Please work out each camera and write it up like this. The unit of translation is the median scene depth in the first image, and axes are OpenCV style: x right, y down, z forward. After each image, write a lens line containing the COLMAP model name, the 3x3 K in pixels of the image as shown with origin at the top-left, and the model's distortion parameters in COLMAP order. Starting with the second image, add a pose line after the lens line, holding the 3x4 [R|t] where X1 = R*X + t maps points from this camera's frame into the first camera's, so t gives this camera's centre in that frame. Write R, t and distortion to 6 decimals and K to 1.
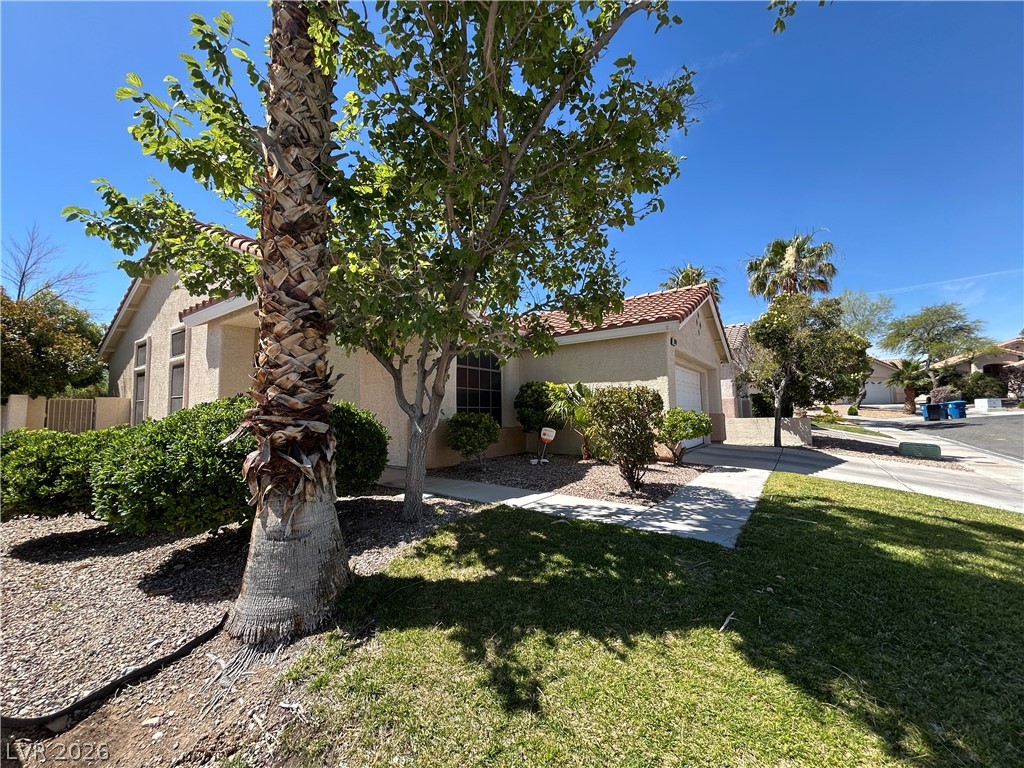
lens RADIAL K [[414.6, 0, 515.7], [0, 414.6, 384.6], [0, 0, 1]] dist [-0.003355, 0.001545]
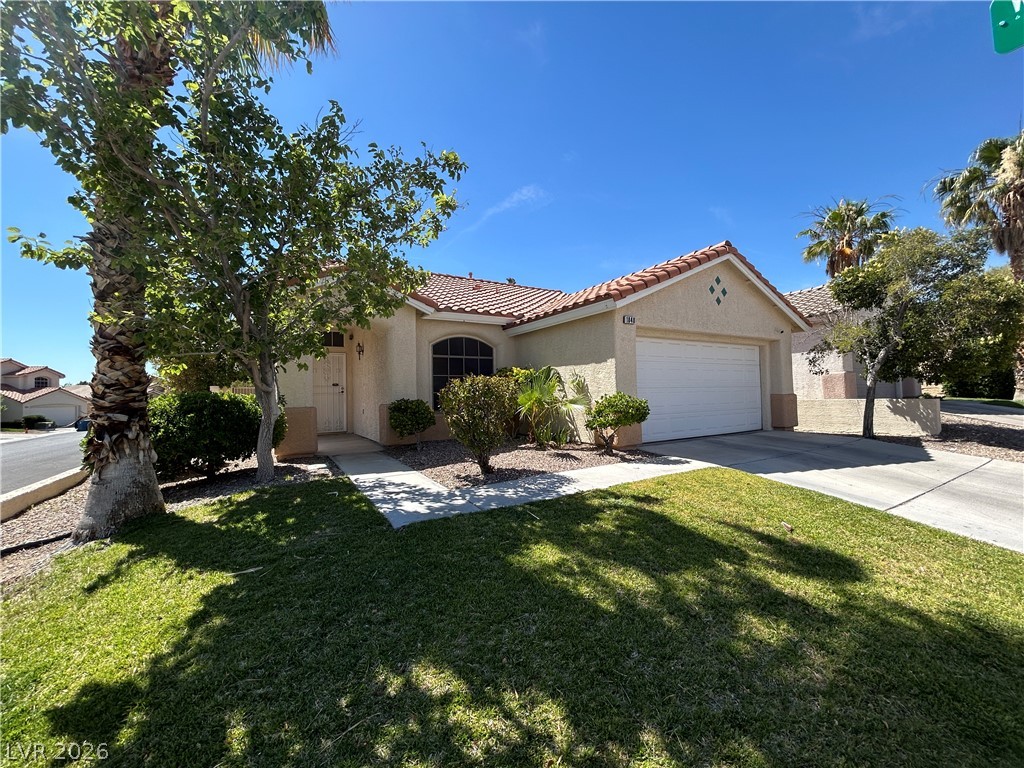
lens RADIAL K [[414.6, 0, 509.6], [0, 414.6, 385.8], [0, 0, 1]] dist [-0.003355, 0.001545]
pose [[0.913199, -0.015700, -0.407211, 0.562172], [0.039177, 0.998011, 0.049379, -0.014574], [0.405626, -0.061046, 0.911998, 0.055222]]
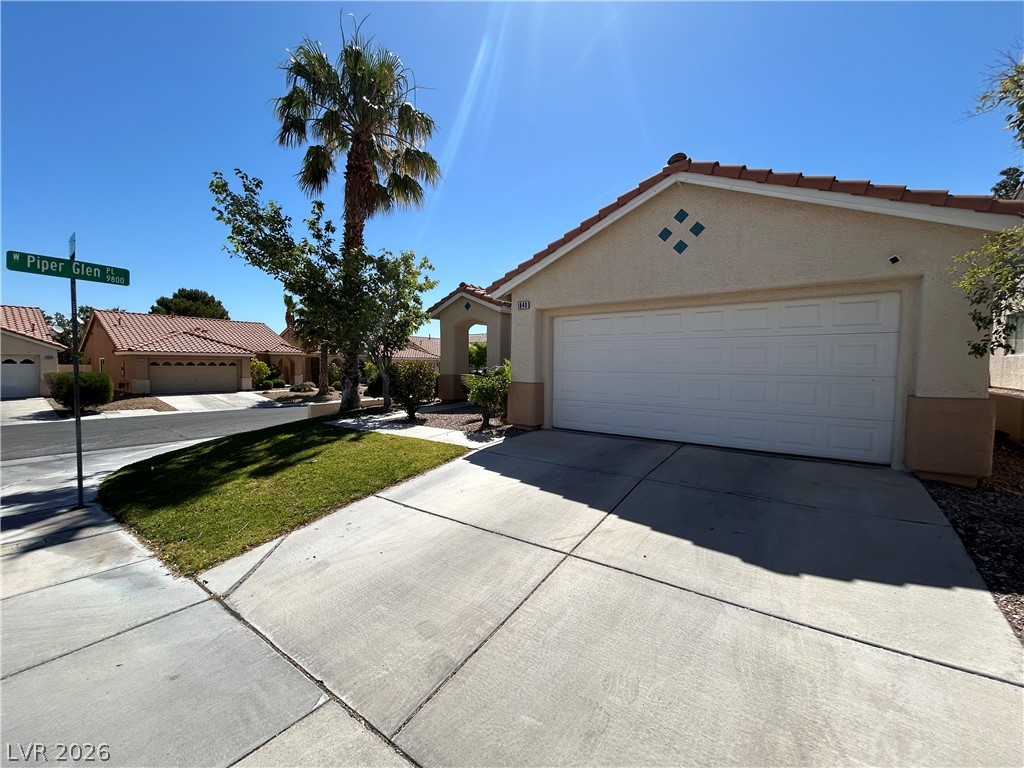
lens RADIAL K [[414.6, 0, 510.5], [0, 414.6, 384.5], [0, 0, 1]] dist [-0.003355, 0.001545]
pose [[-0.037815, 0.062361, -0.997337, 1.475929], [0.067690, 0.995918, 0.059706, 0.021600], [0.996990, -0.065252, -0.041882, 1.096178]]
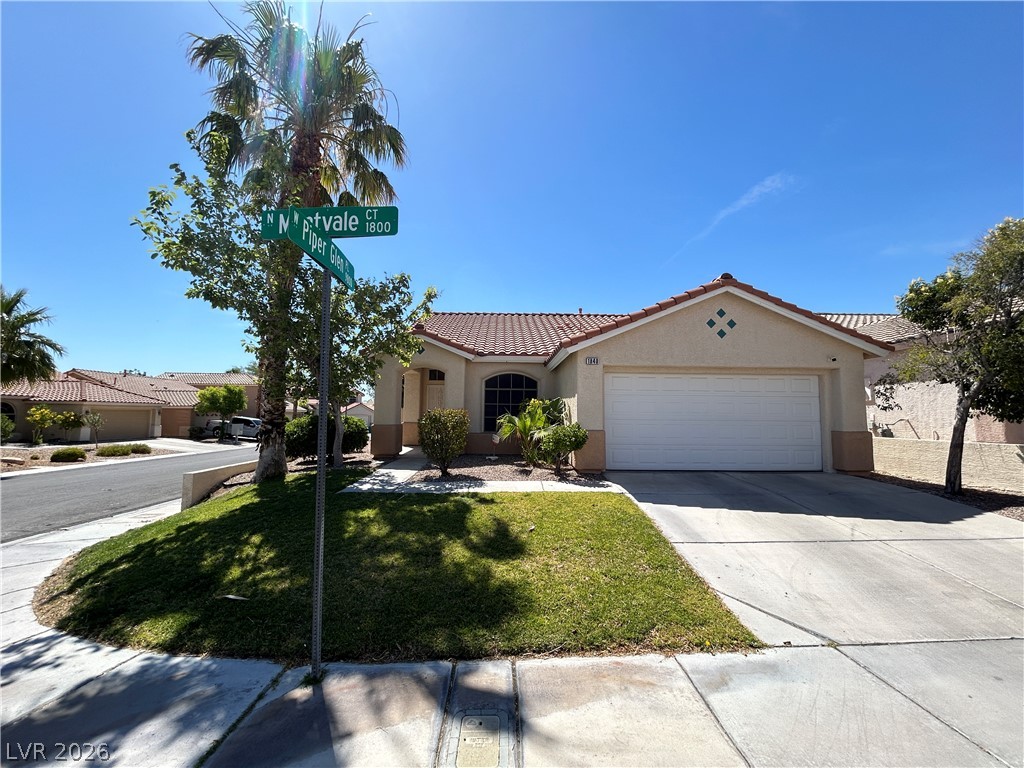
lens RADIAL K [[414.6, 0, 513.5], [0, 414.6, 385.6], [0, 0, 1]] dist [-0.003355, 0.001545]
pose [[0.590973, -0.037945, -0.805798, 1.231507], [0.042071, 0.998984, -0.016187, -0.033800], [0.805593, -0.024334, 0.591969, 0.221280]]
